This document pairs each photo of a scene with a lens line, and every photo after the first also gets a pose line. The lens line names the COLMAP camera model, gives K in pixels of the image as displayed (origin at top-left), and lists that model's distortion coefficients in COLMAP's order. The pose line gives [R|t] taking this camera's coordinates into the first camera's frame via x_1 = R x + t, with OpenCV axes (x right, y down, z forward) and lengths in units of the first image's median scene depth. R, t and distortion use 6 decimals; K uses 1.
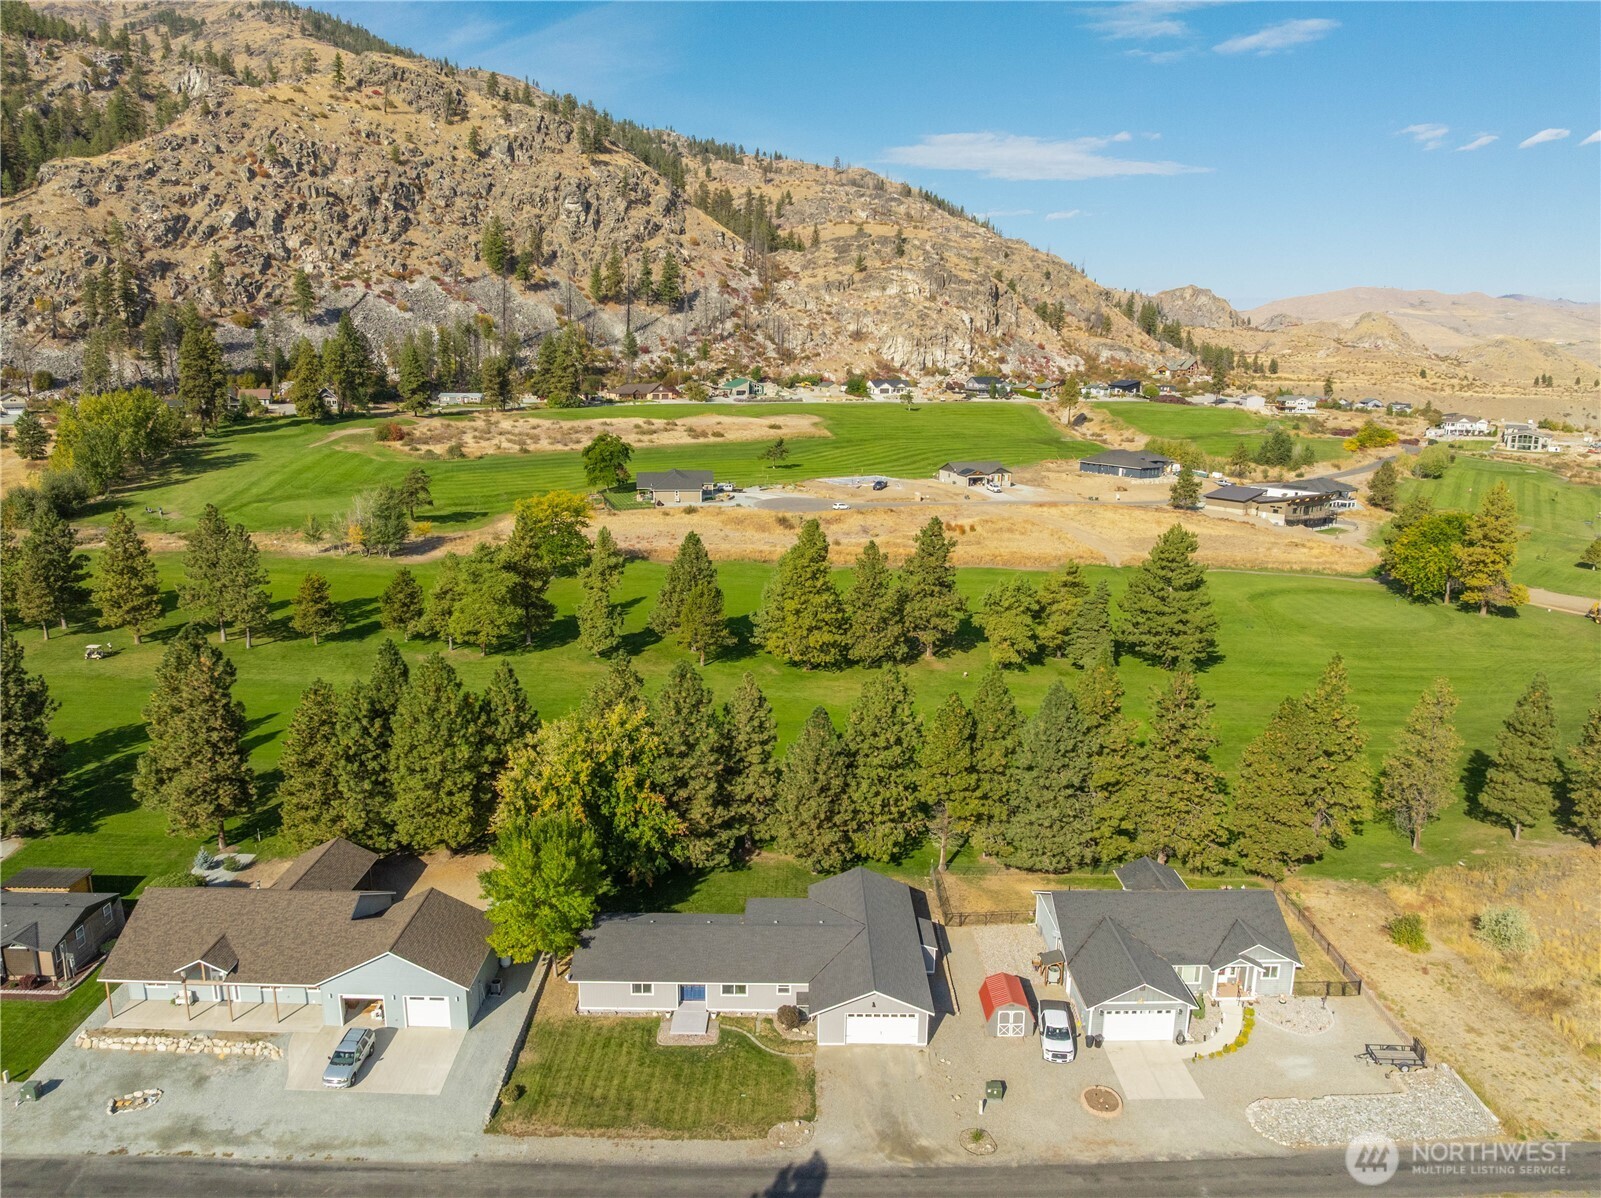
lens RADIAL K [[1119.2, 0, 800.0], [0, 1119.2, 611.4], [0, 0, 1]] dist [-0.037174, -0.001853]
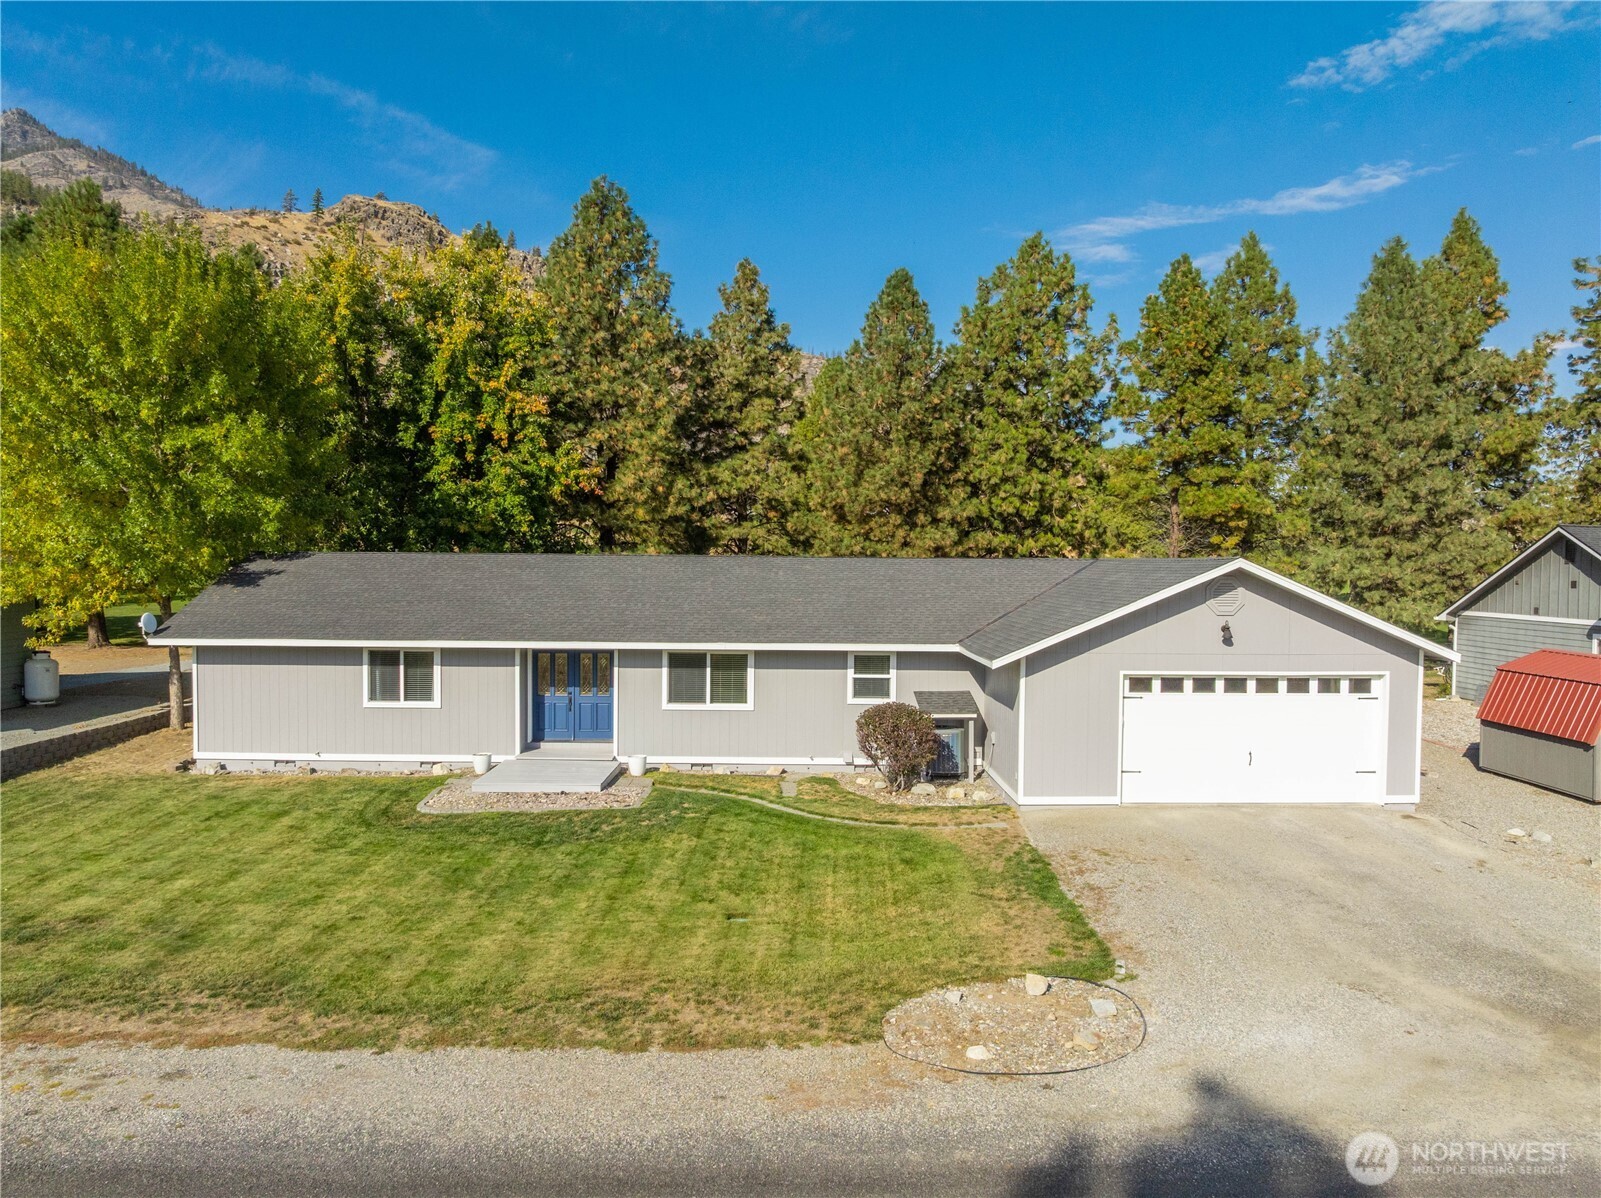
lens RADIAL K [[1119.2, 0, 792.6], [0, 1119.2, 596.9], [0, 0, 1]] dist [-0.037174, -0.001853]
pose [[0.999897, -0.013134, 0.005737, -0.005782], [0.014023, 0.979248, -0.202182, 0.058481], [-0.002963, 0.202241, 0.979331, 0.108262]]
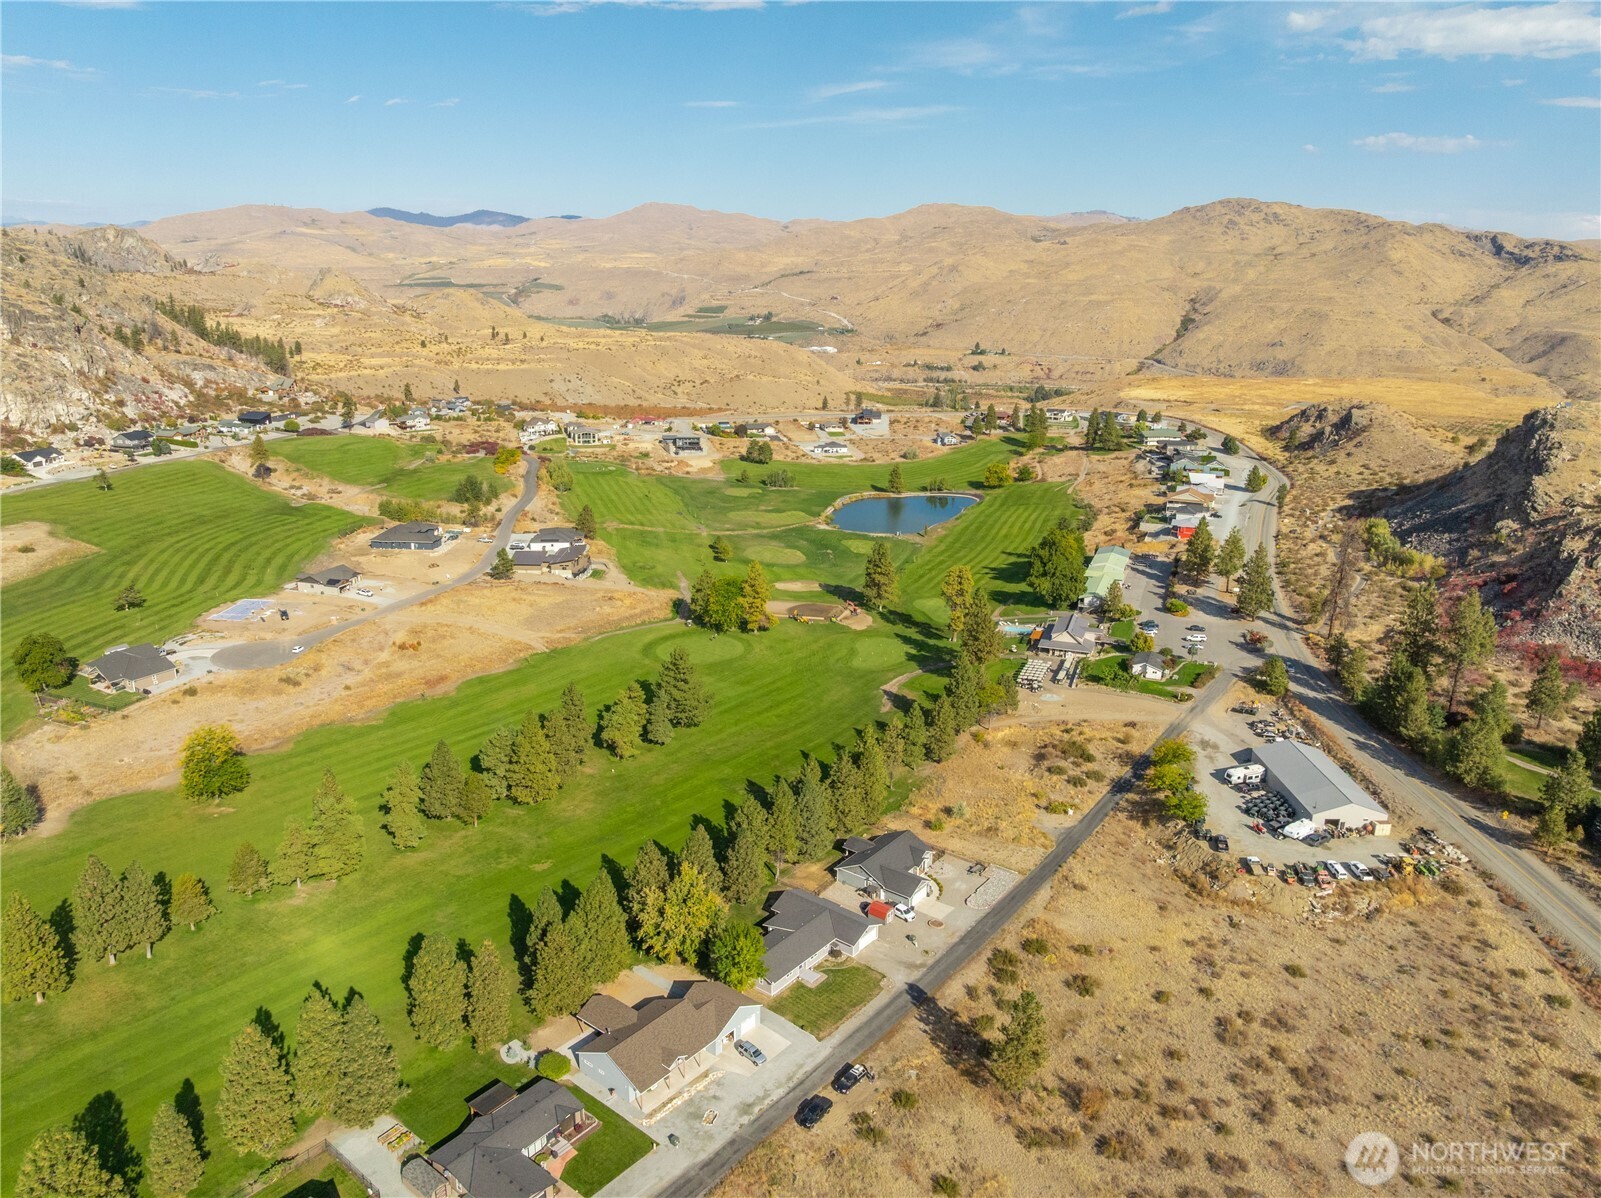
lens RADIAL K [[1119.2, 0, 799.9], [0, 1119.2, 595.9], [0, 0, 1]] dist [-0.037174, -0.001853]
pose [[0.622901, -0.221479, 0.750294, -0.262567], [0.176523, 0.974144, 0.141006, -0.115909], [-0.762124, 0.044612, 0.645892, -0.084460]]
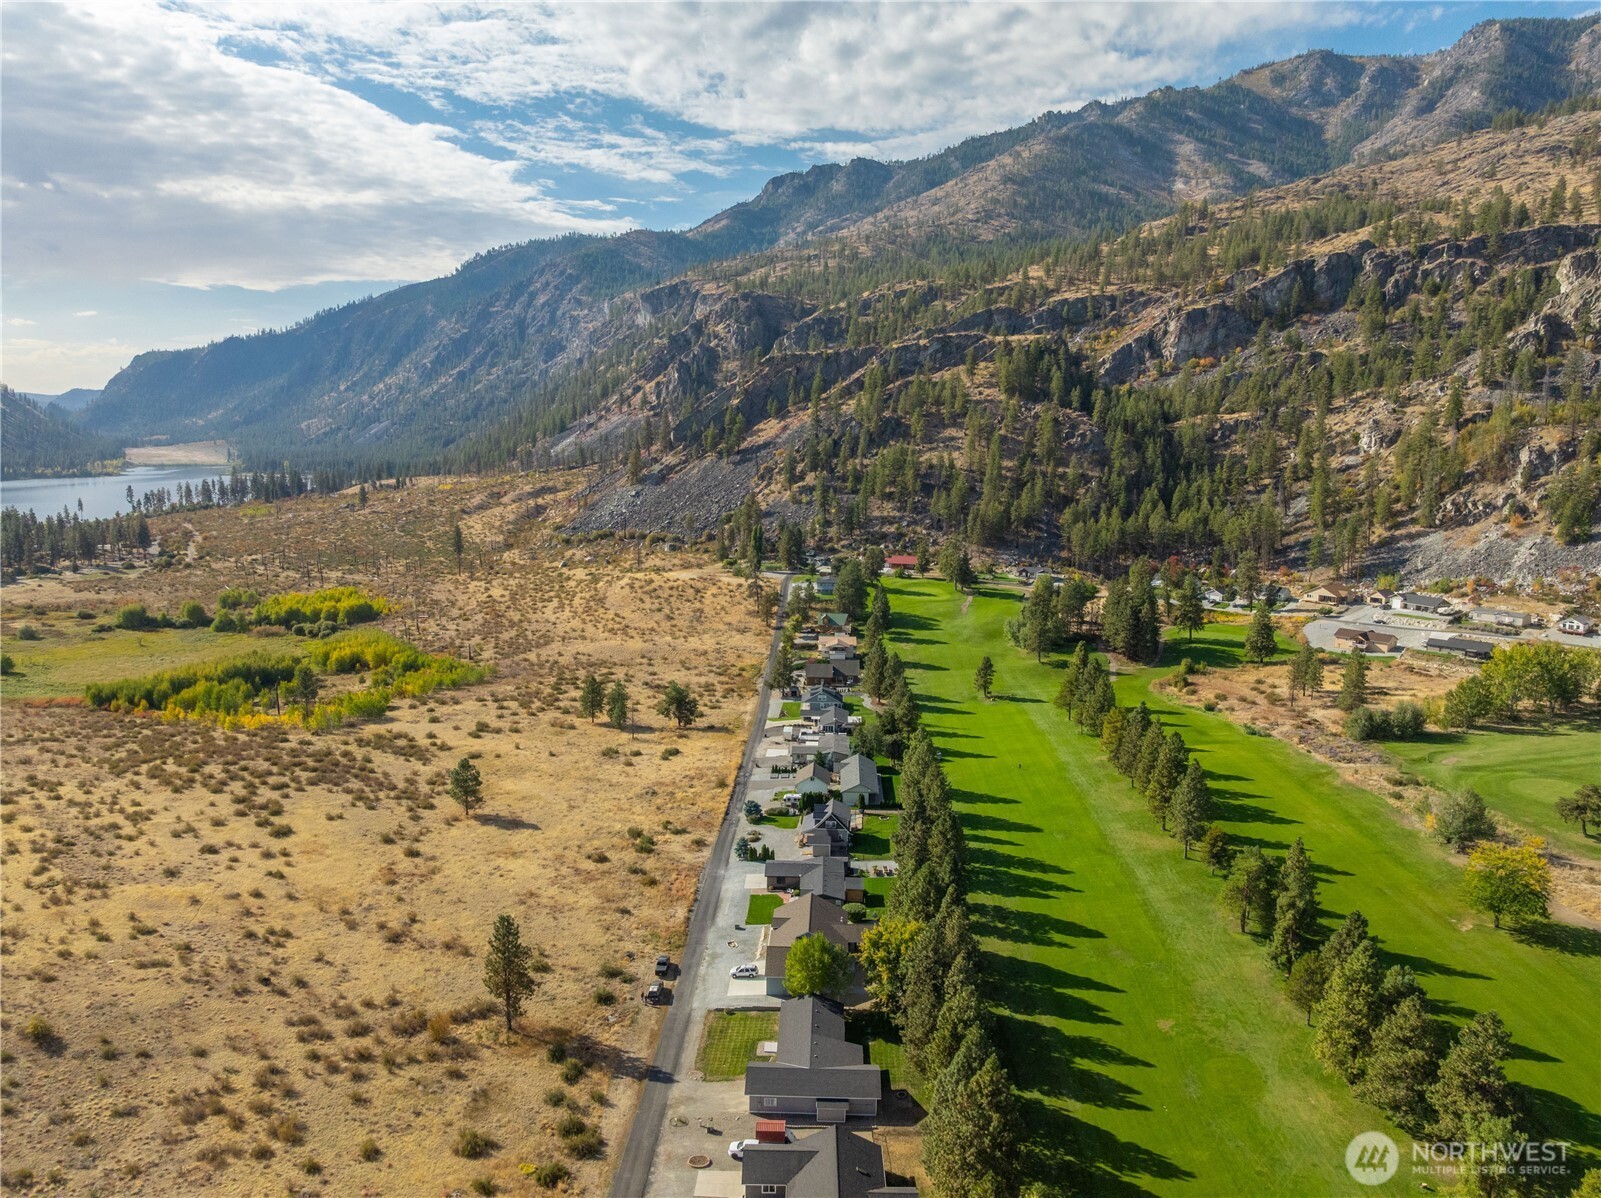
lens RADIAL K [[1119.2, 0, 809.0], [0, 1119.2, 600.9], [0, 0, 1]] dist [-0.037174, -0.001853]
pose [[-0.017641, 0.140127, -0.989976, 0.286731], [-0.240062, 0.960574, 0.140243, -0.115735], [0.970597, 0.240130, 0.016694, 0.126568]]
